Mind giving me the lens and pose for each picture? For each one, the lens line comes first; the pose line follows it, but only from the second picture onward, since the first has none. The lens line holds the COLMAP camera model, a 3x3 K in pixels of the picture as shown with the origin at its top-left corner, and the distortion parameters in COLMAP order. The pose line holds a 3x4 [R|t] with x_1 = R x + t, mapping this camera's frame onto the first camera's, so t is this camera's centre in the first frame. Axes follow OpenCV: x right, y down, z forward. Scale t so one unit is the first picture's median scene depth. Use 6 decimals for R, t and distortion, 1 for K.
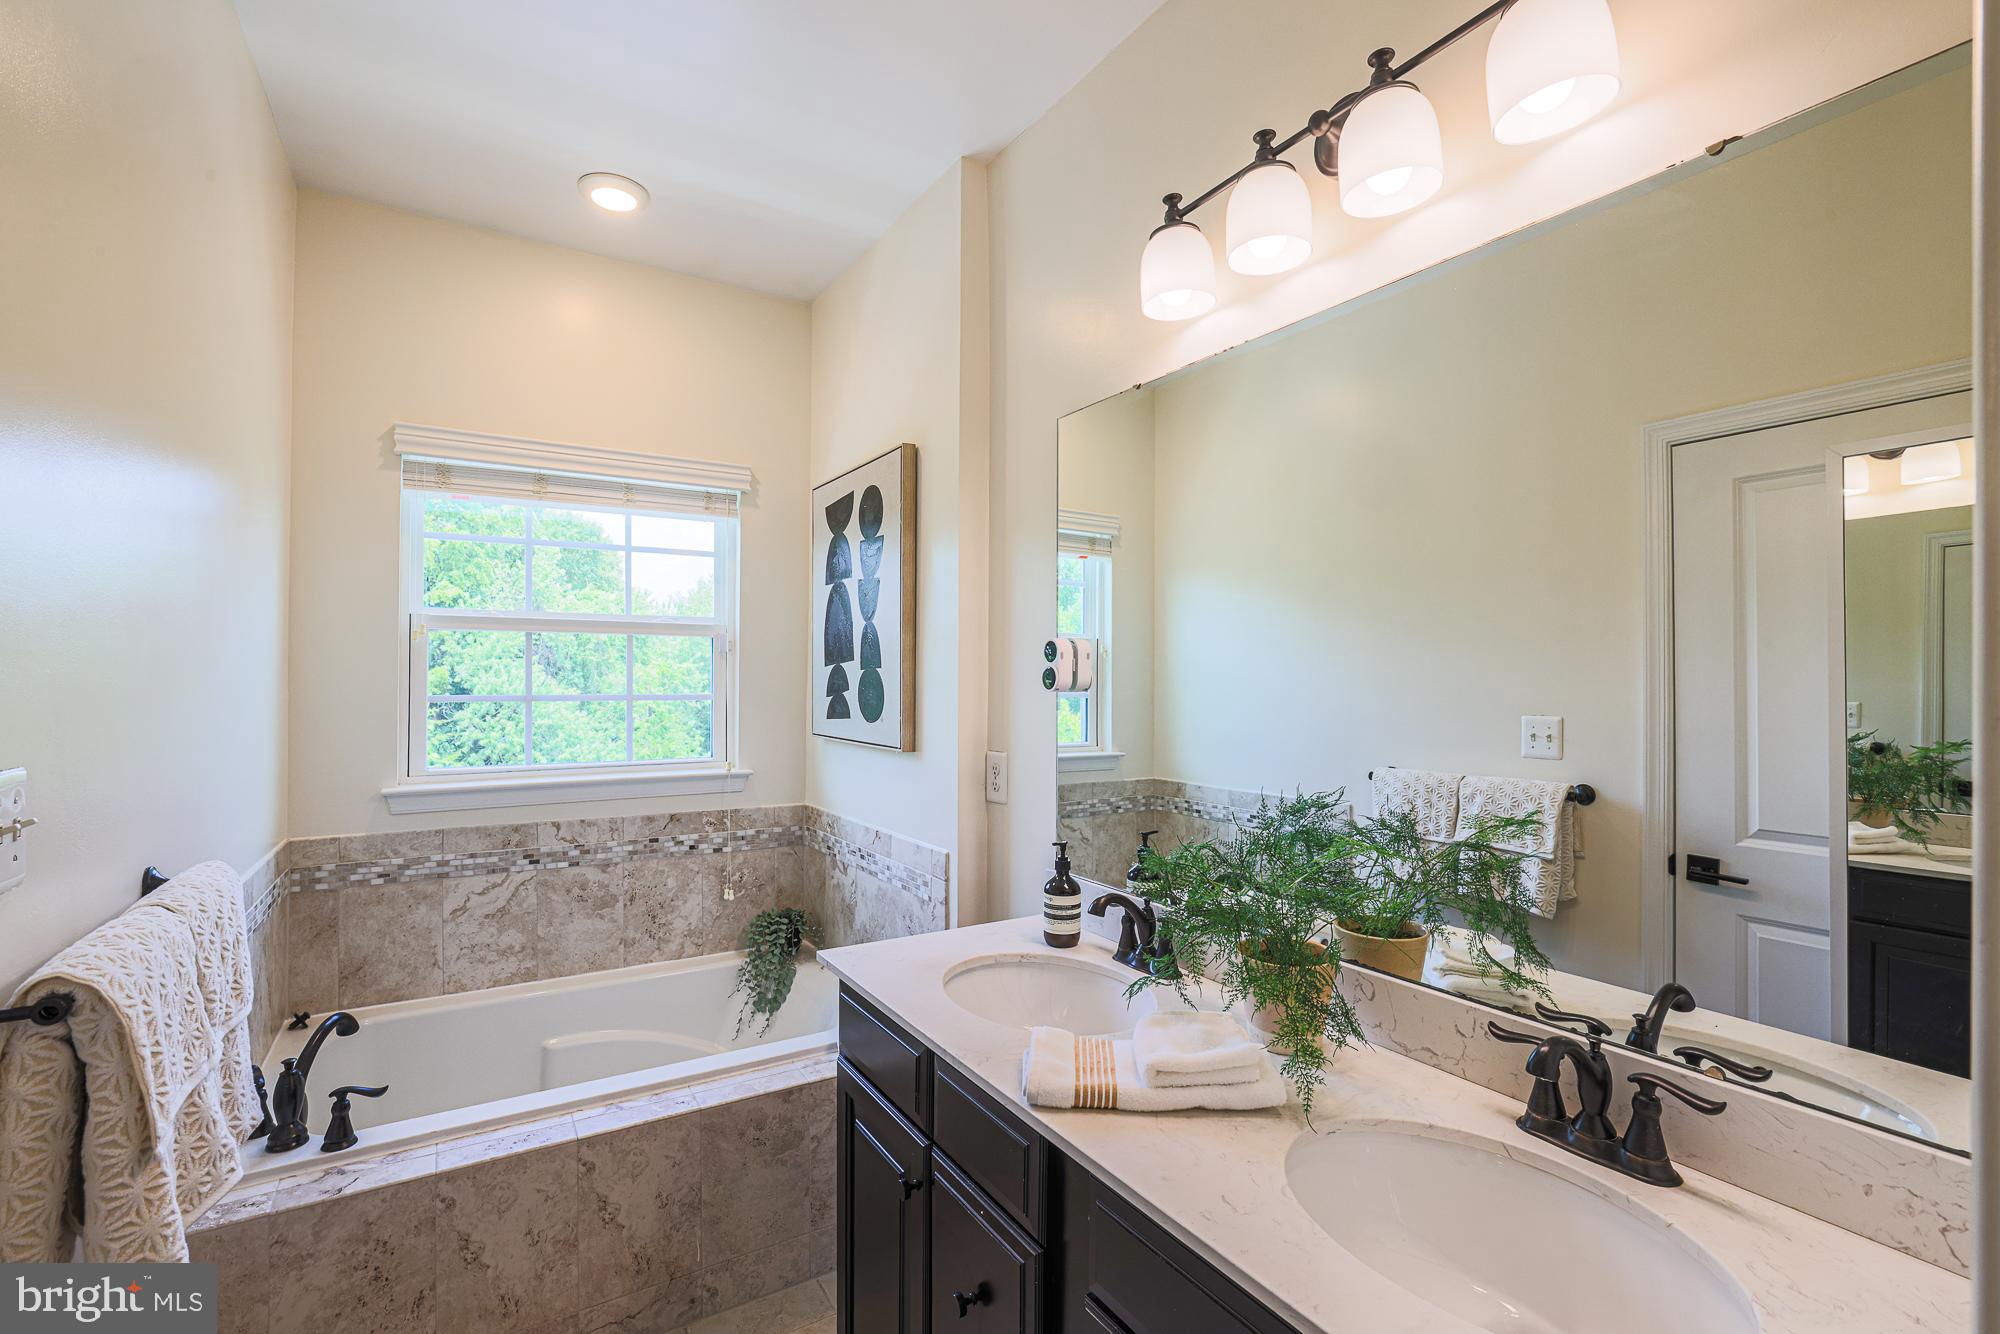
lens RADIAL K [[894.2, 0, 1010.9], [0, 894.2, 672.7], [0, 0, 1]] dist [-0.040446, 0.015560]
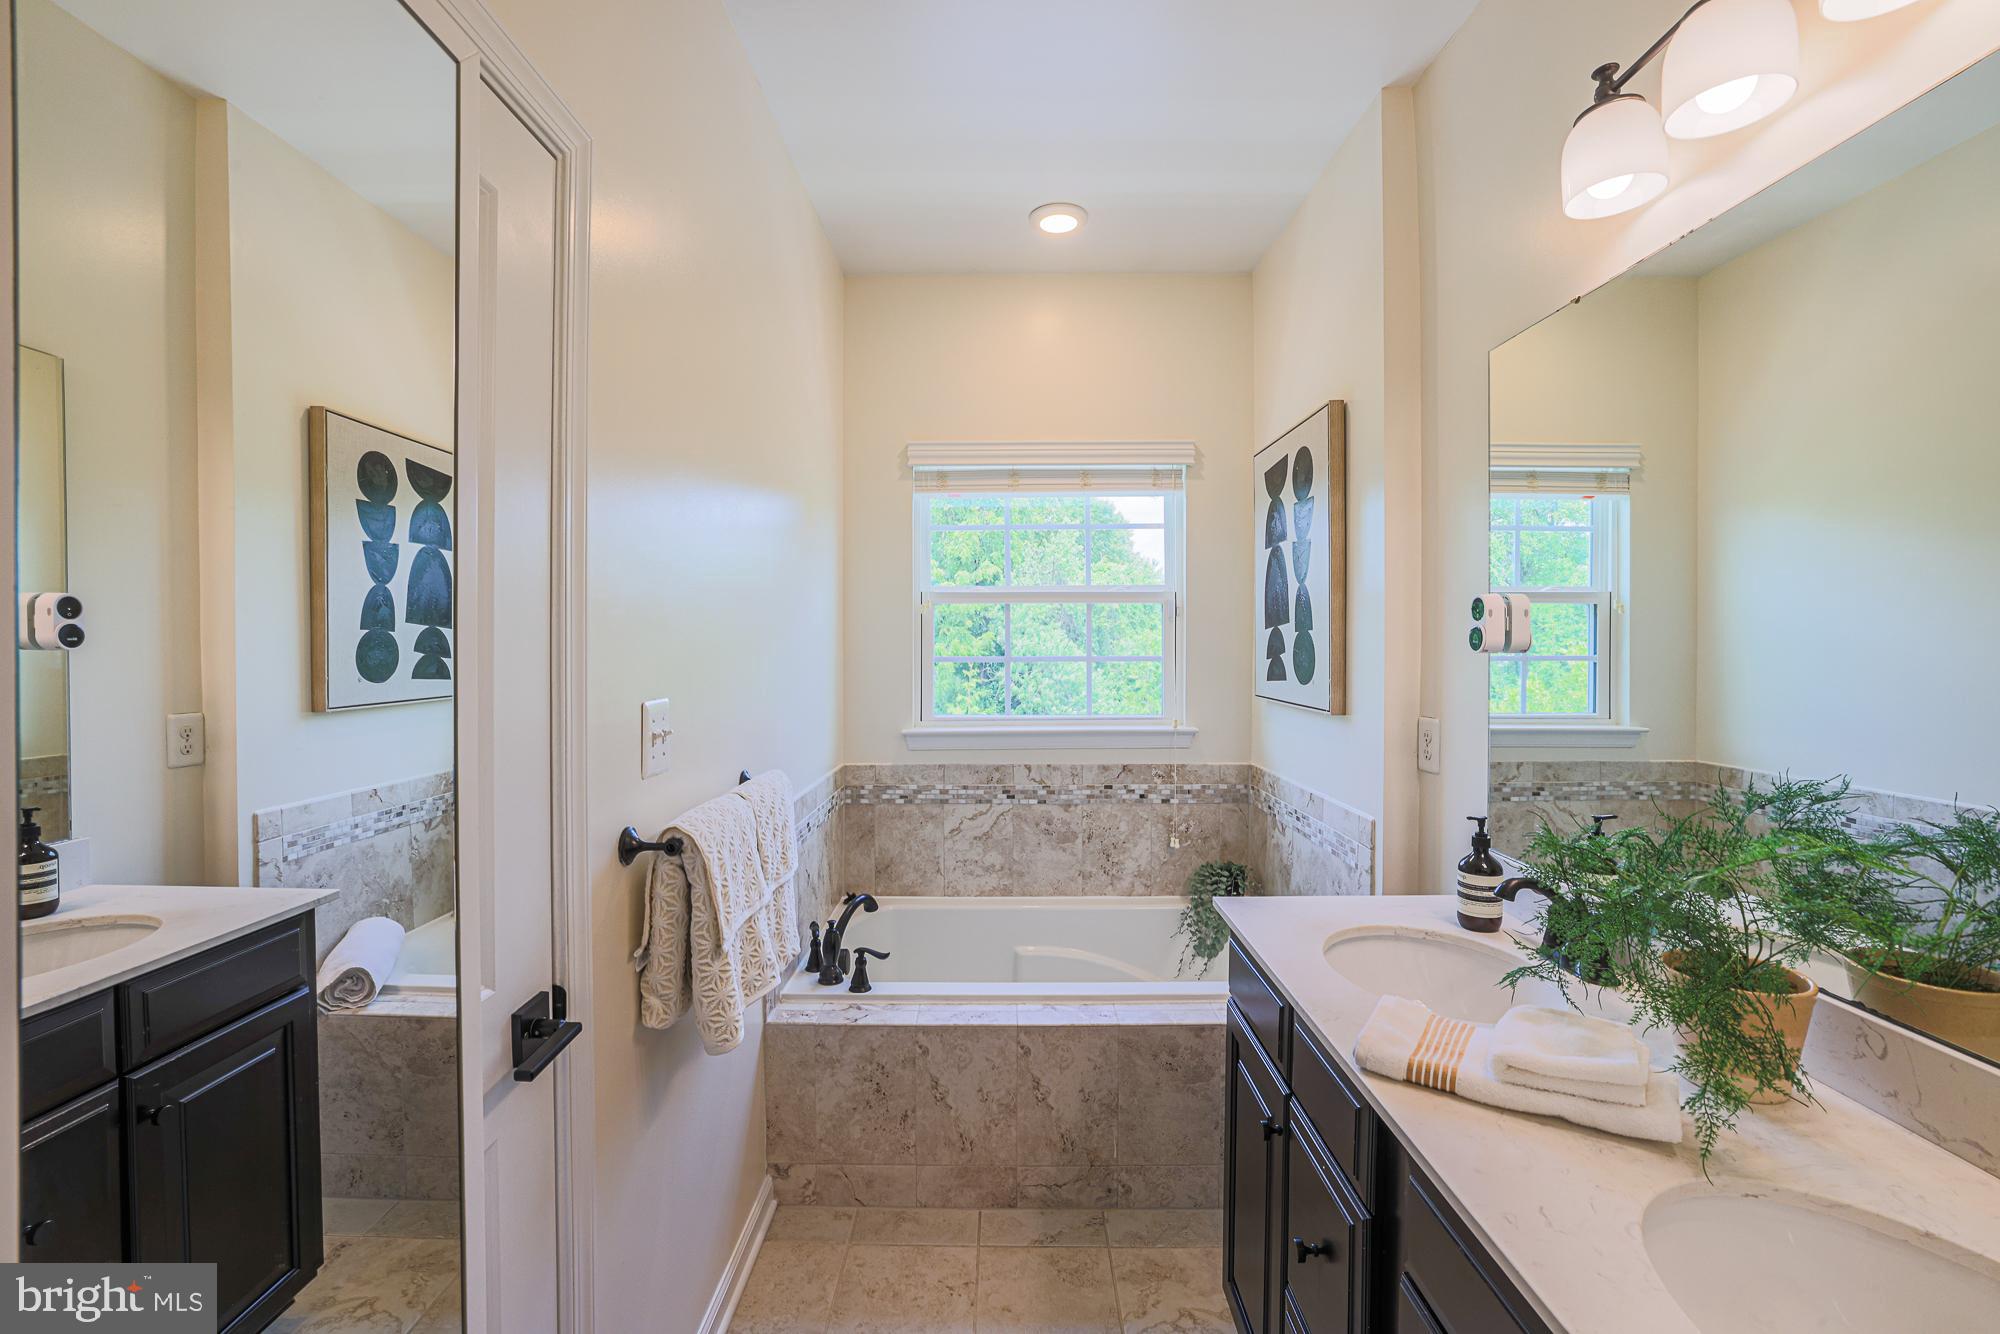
lens RADIAL K [[894.2, 0, 997.2], [0, 894.2, 649.1], [0, 0, 1]] dist [-0.040446, 0.015560]
pose [[0.839114, -0.003530, -0.543944, 0.119035], [0.010955, 0.999886, 0.010411, 0.002432], [0.543846, -0.014694, 0.839057, -0.022455]]
